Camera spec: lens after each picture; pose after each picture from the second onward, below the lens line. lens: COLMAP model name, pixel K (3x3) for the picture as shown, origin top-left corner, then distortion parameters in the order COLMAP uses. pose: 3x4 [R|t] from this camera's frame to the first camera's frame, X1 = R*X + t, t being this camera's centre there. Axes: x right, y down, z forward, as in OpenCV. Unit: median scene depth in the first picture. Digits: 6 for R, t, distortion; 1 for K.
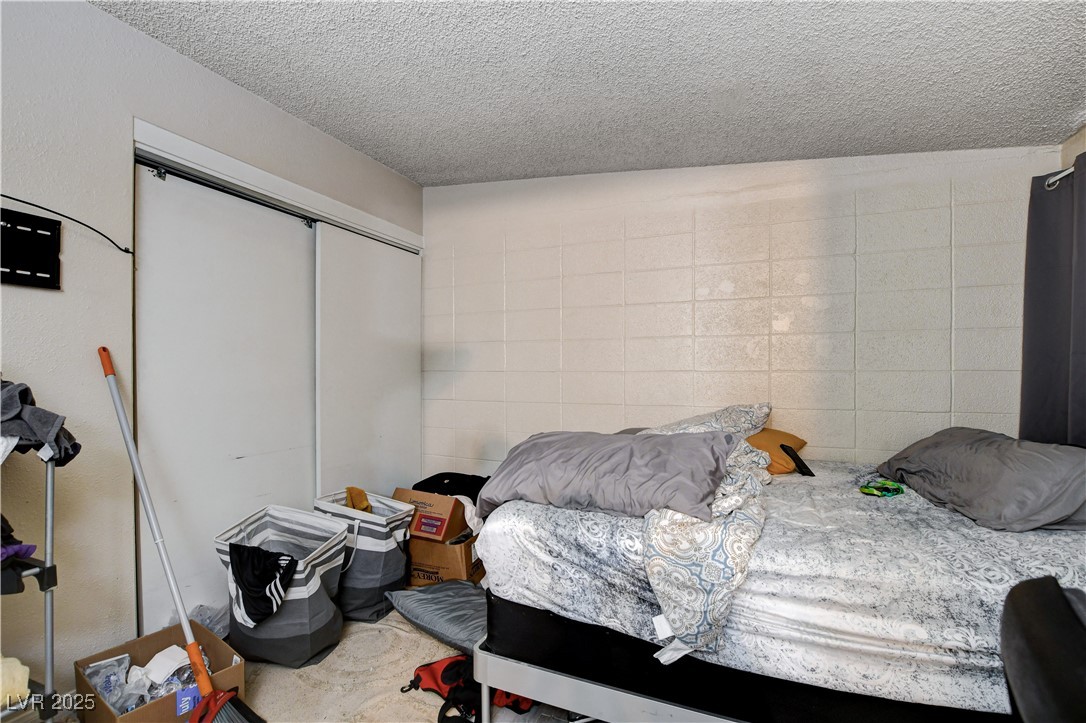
lens RADIAL K [[486.9, 0, 542.0], [0, 486.9, 368.2], [0, 0, 1]] dist [-0.018258, -0.000007]
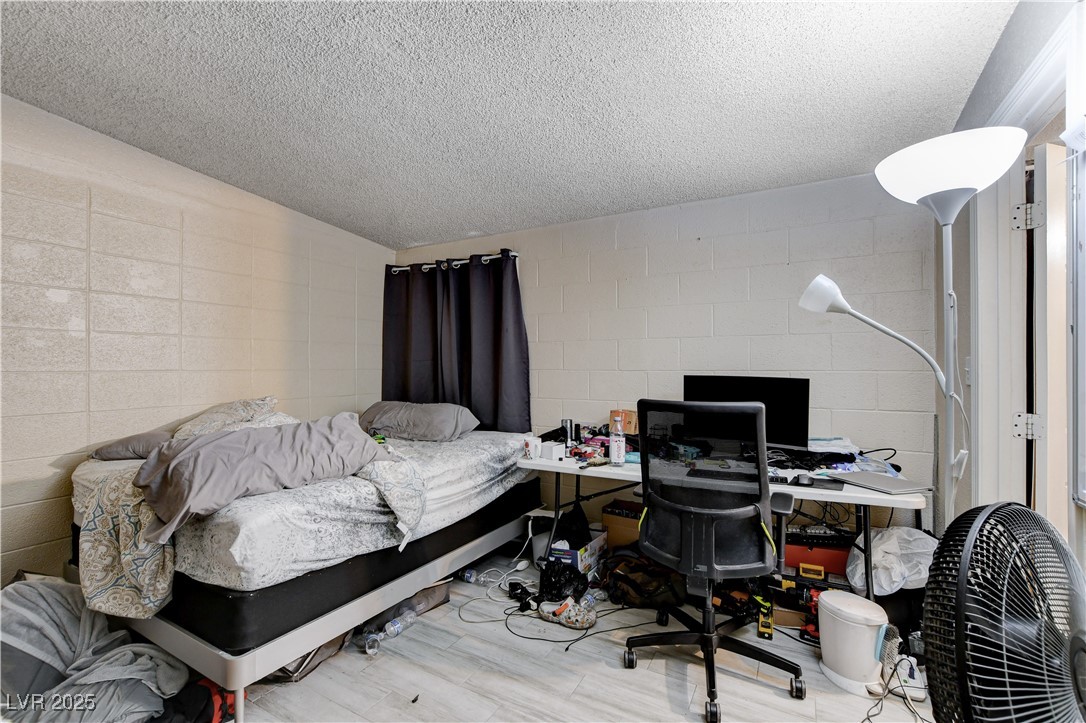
lens RADIAL K [[481.9, 0, 542.8], [0, 481.9, 355.5], [0, 0, 1]] dist [-0.018417, 0.000568]
pose [[0.099494, 0.027284, 0.994664, -1.121503], [-0.001728, 0.999627, -0.027248, 0.001273], [-0.995037, 0.000992, 0.099504, 0.317919]]
